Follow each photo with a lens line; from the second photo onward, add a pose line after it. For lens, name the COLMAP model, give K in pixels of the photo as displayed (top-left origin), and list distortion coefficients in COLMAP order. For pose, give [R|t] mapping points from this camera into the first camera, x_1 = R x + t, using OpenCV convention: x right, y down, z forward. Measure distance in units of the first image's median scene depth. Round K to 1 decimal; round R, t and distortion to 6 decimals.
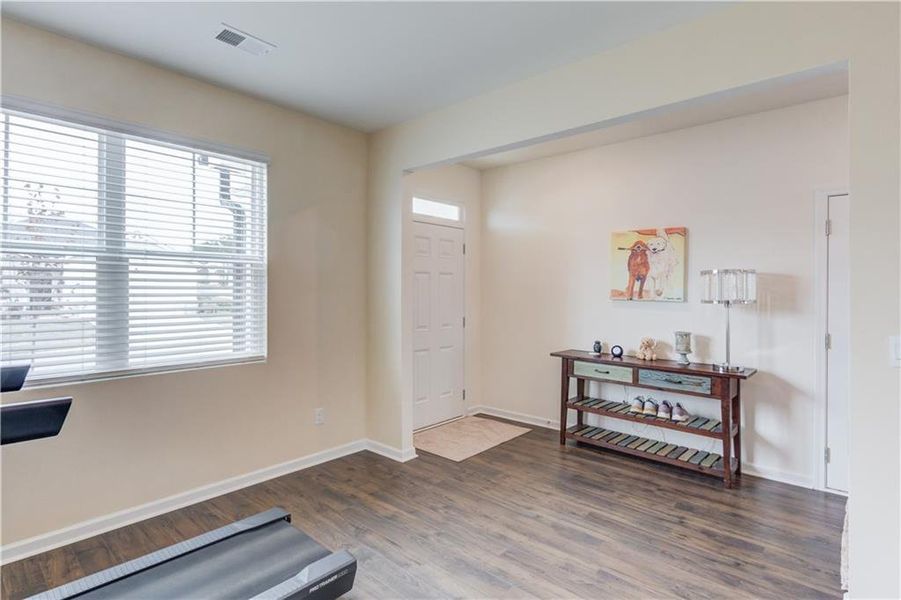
lens RADIAL K [[439.6, 0, 448.0], [0, 439.6, 297.8], [0, 0, 1]] dist [-0.023012, 0.000015]
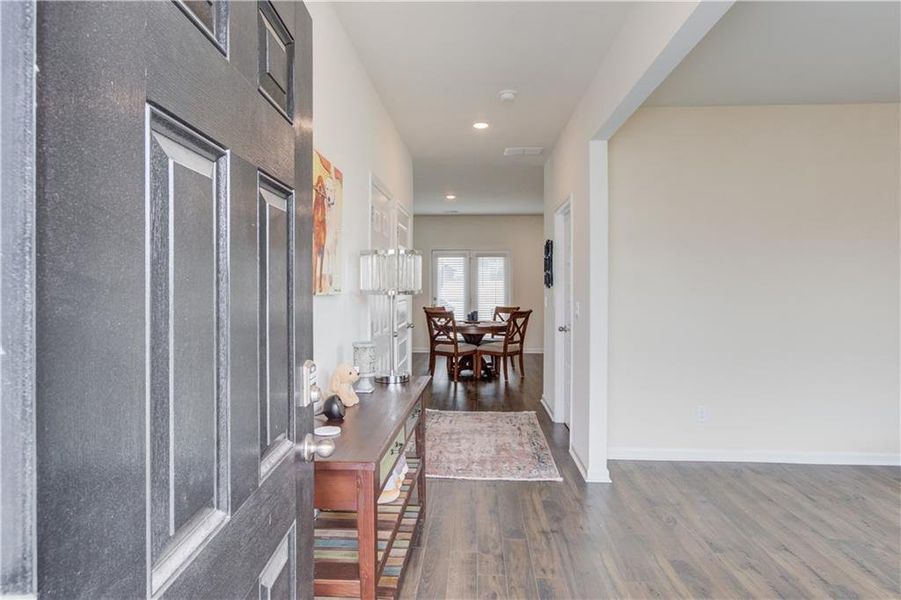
lens RADIAL K [[439.6, 0, 448.0], [0, 439.6, 297.8], [0, 0, 1]] dist [-0.023012, 0.000015]
pose [[-0.601109, 0.001030, 0.799166, -0.063139], [0.001259, 0.999999, -0.000342, 0.012159], [-0.799166, 0.000801, -0.601110, 1.492813]]
